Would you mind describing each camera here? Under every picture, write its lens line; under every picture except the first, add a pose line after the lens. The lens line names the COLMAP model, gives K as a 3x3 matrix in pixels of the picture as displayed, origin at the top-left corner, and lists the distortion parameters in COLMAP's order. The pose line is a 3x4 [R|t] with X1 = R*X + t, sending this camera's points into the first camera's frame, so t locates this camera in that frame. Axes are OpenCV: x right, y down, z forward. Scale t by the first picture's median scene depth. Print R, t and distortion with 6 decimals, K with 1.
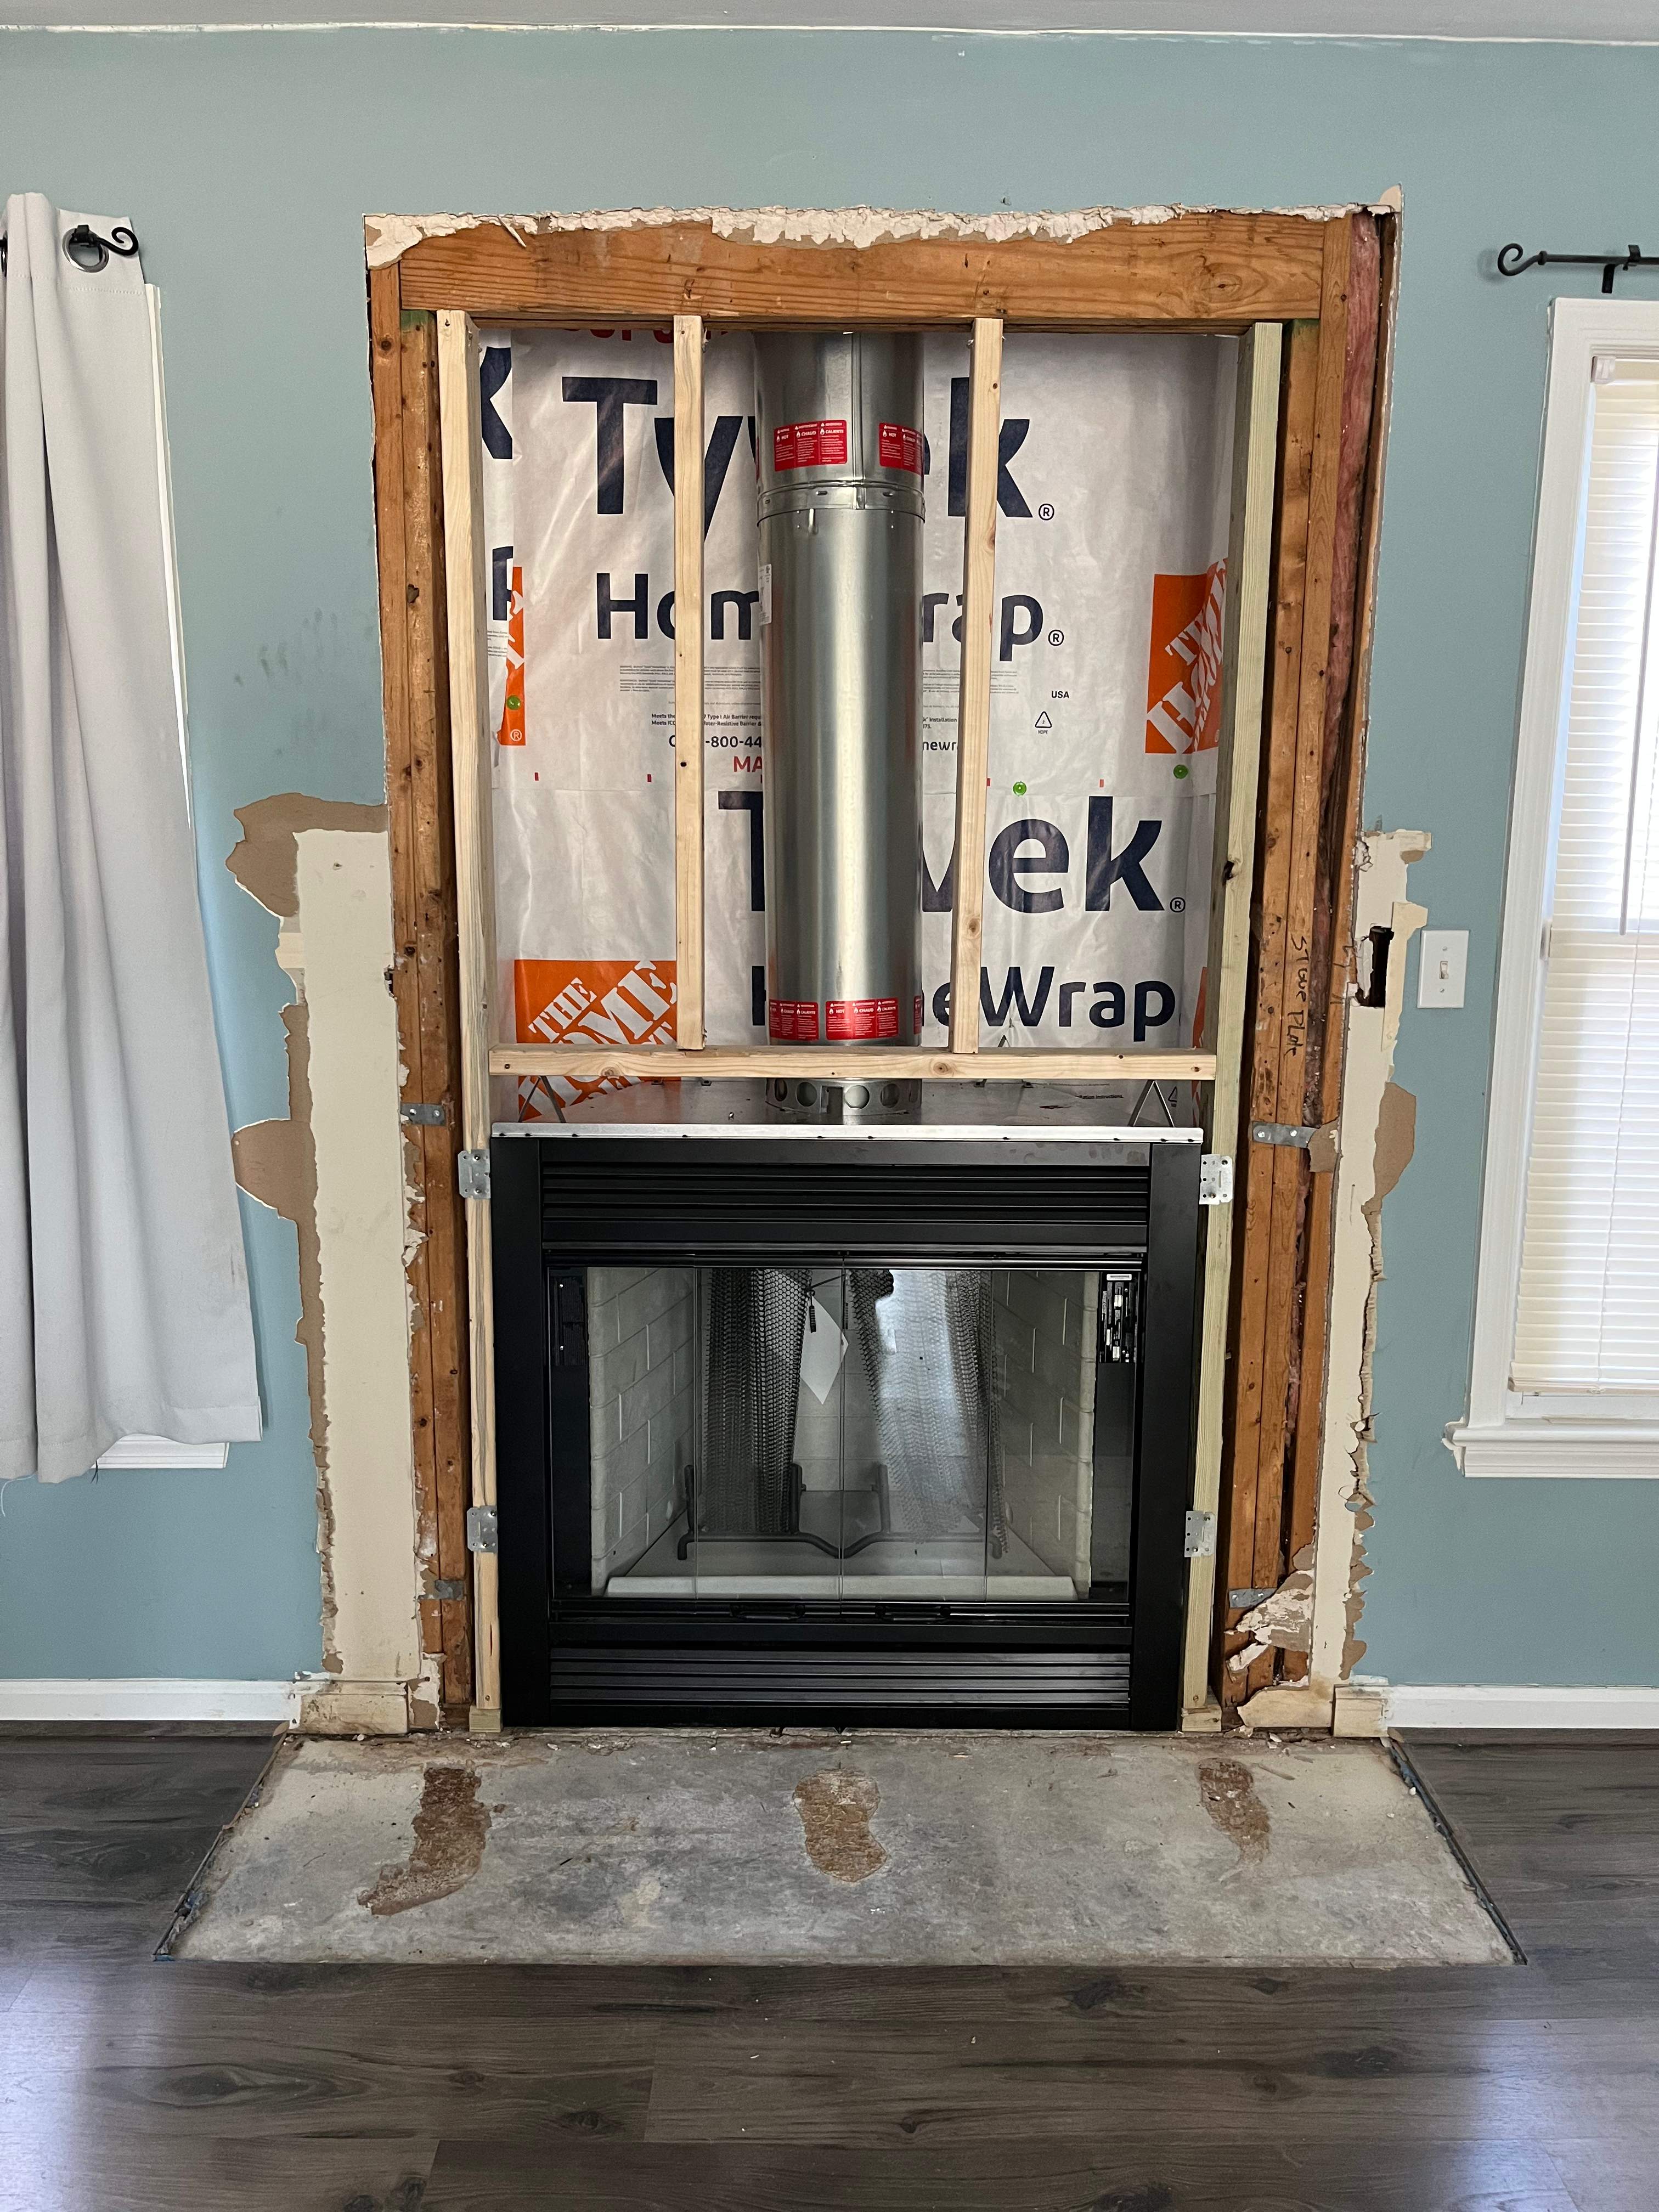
lens RADIAL K [[1771.2, 0, 847.9], [0, 1771.2, 1114.7], [0, 0, 1]] dist [0.026255, -0.061931]
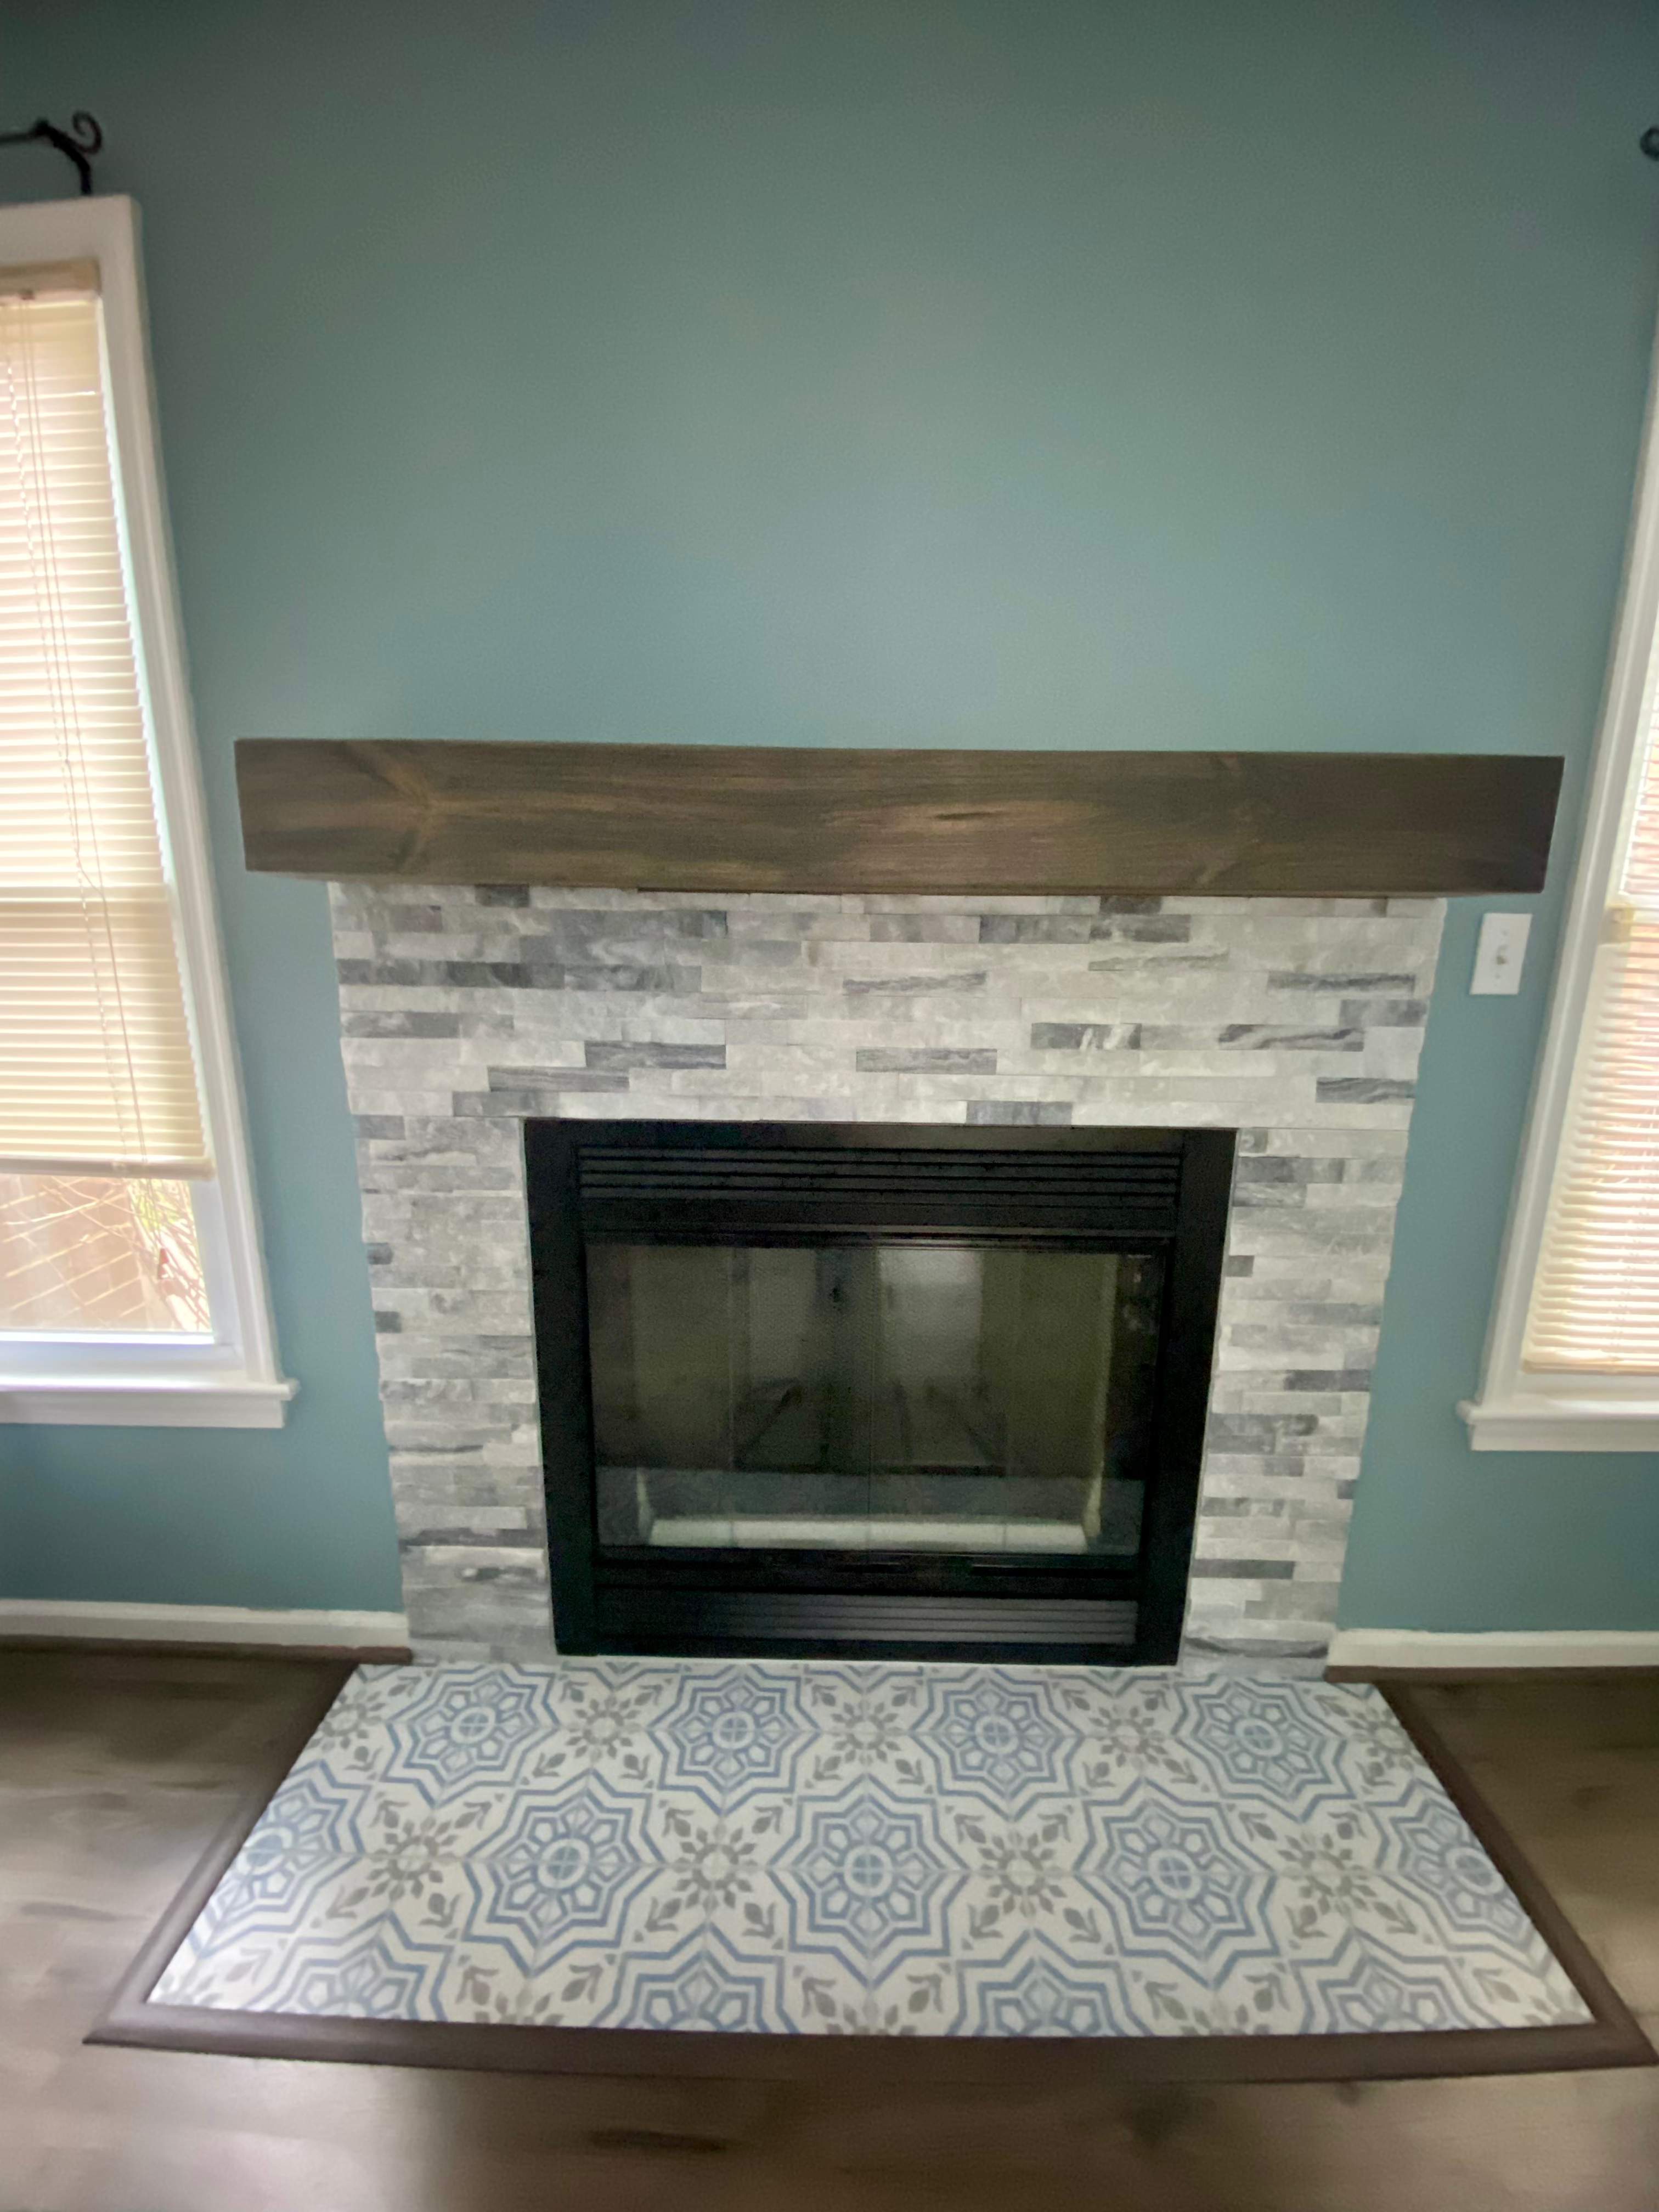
lens RADIAL K [[890.2, 0, 838.0], [0, 890.2, 1094.7], [0, 0, 1]] dist [-0.027075, -0.000537]
pose [[0.999761, 0.006190, -0.020984, -0.013674], [-0.005270, 0.999036, 0.043585, -0.025250], [0.021233, -0.043464, 0.998829, 0.533261]]
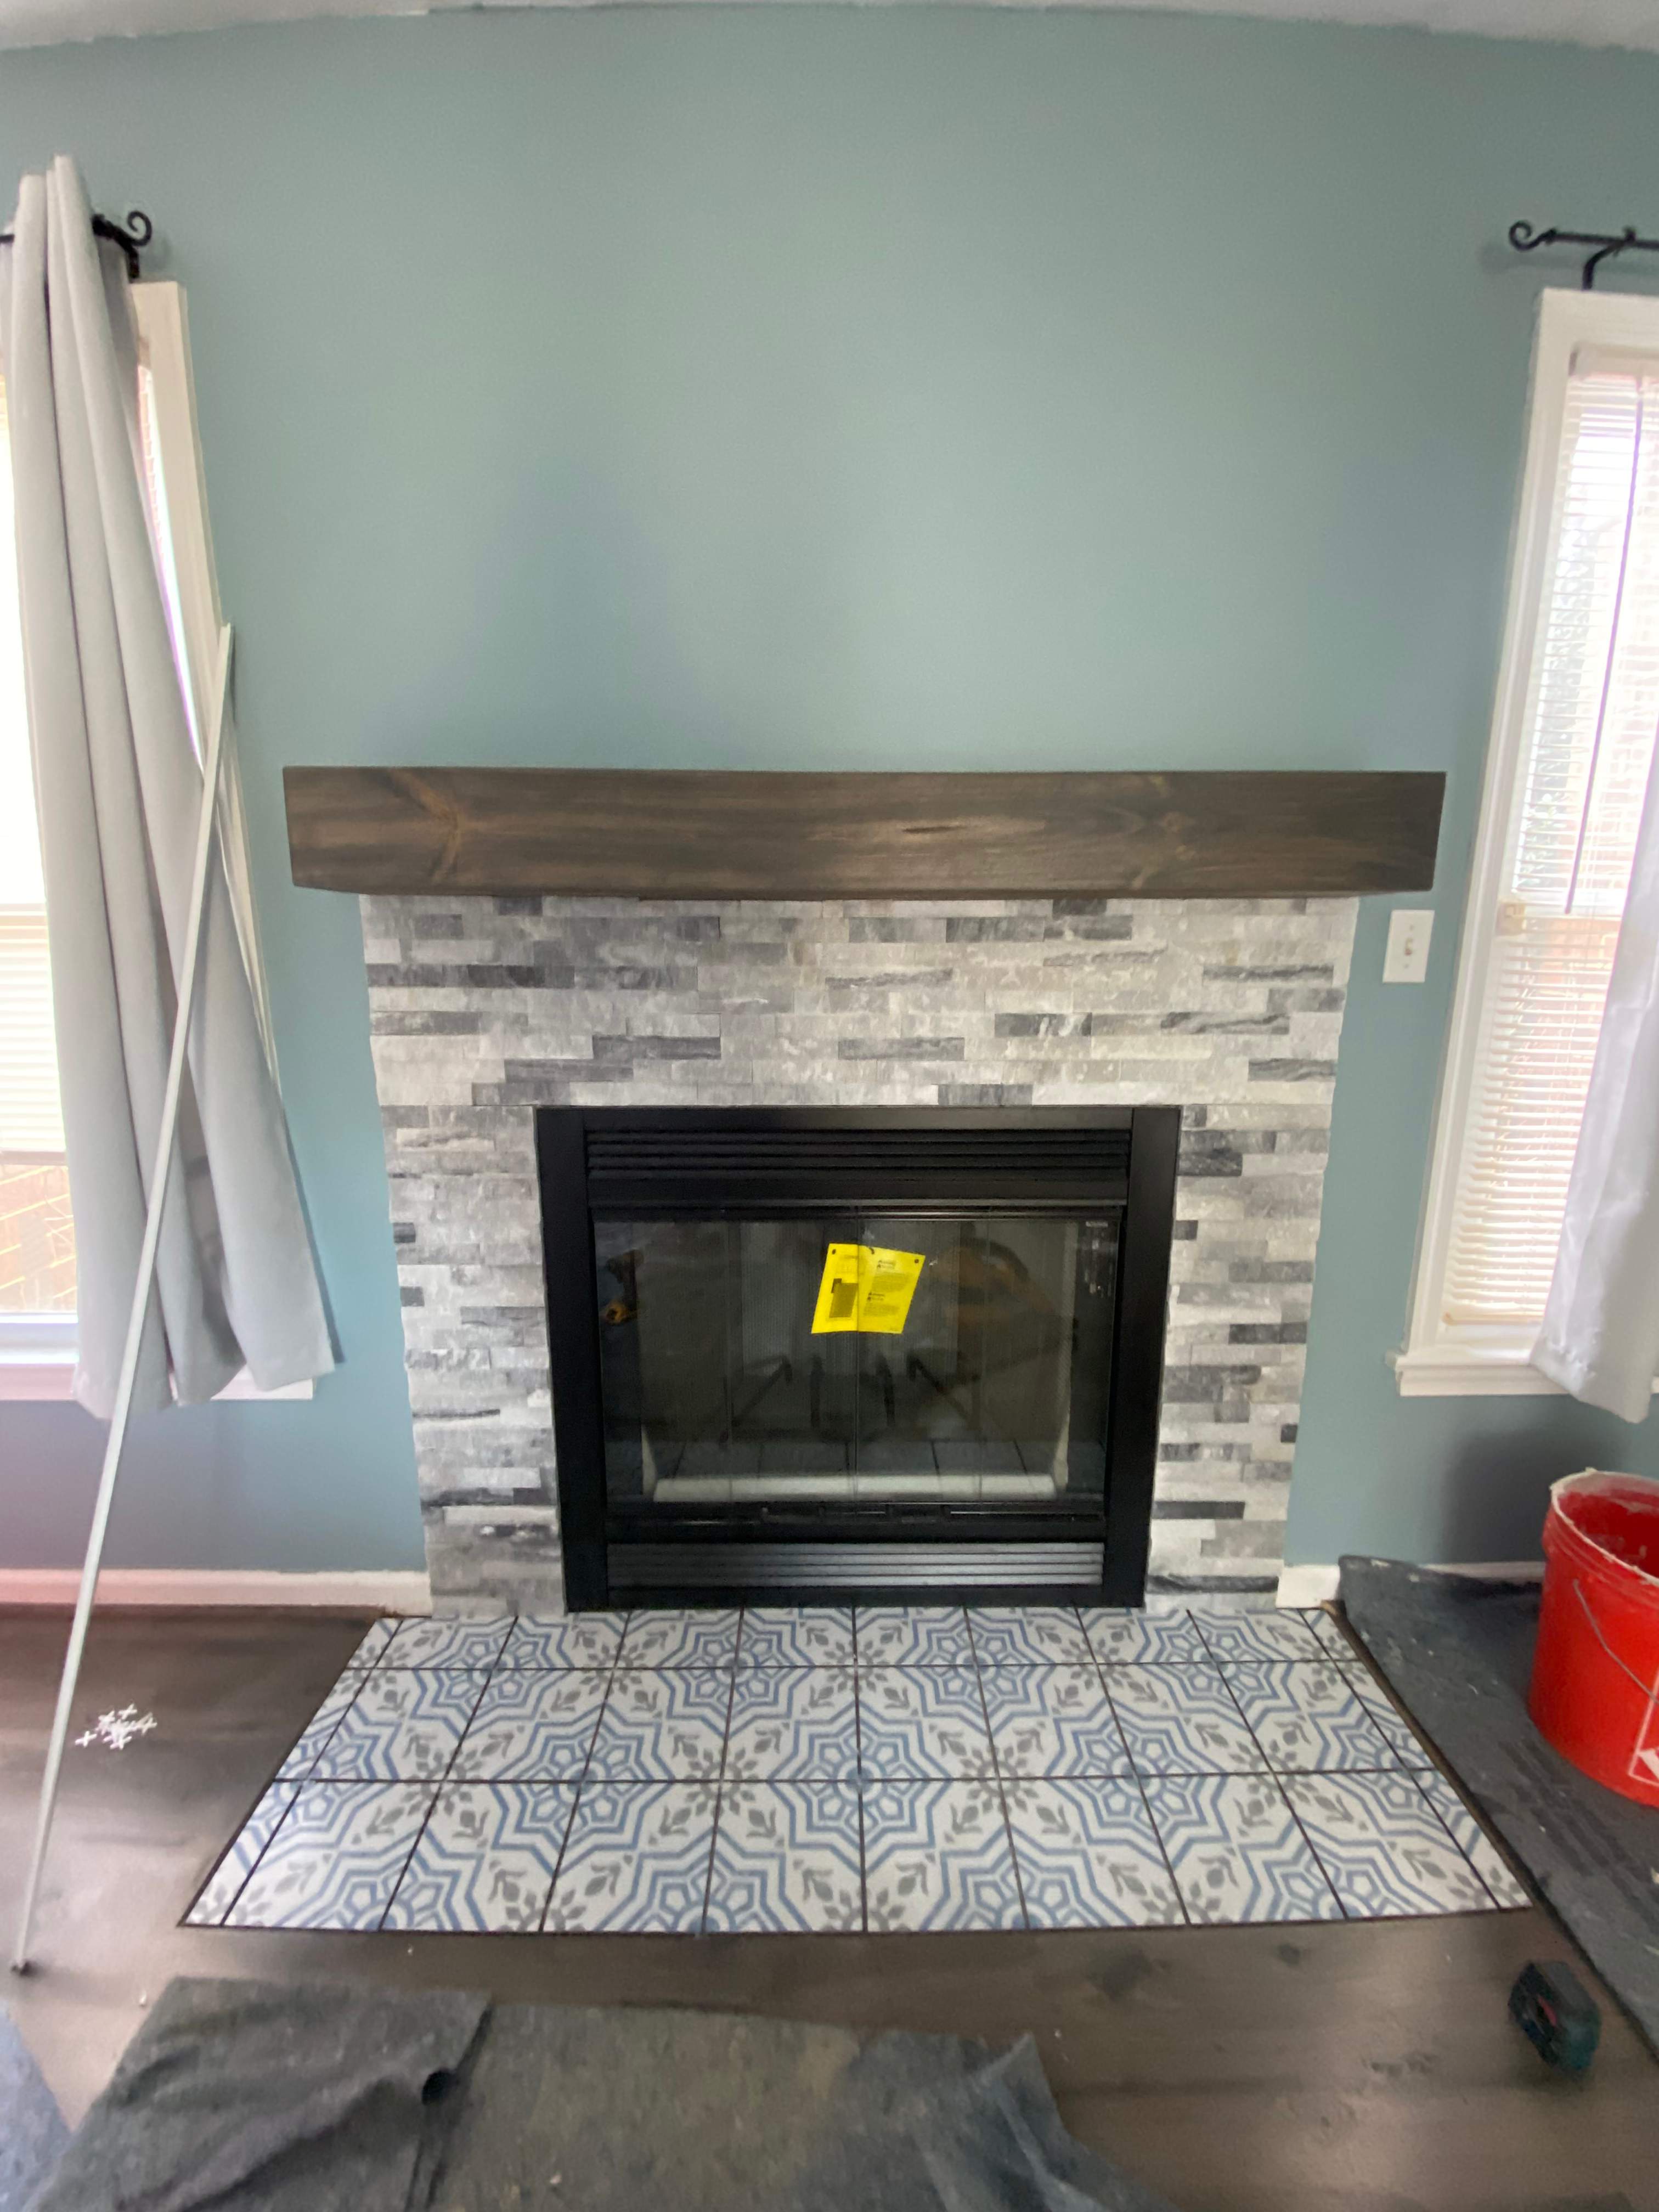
lens RADIAL K [[890.2, 0, 834.6], [0, 890.2, 1094.9], [0, 0, 1]] dist [-0.027075, -0.000537]
pose [[0.999952, -0.008446, -0.004923, -0.013607], [0.008570, 0.999636, 0.025593, -0.008042], [0.004705, -0.025634, 0.999660, 0.474678]]
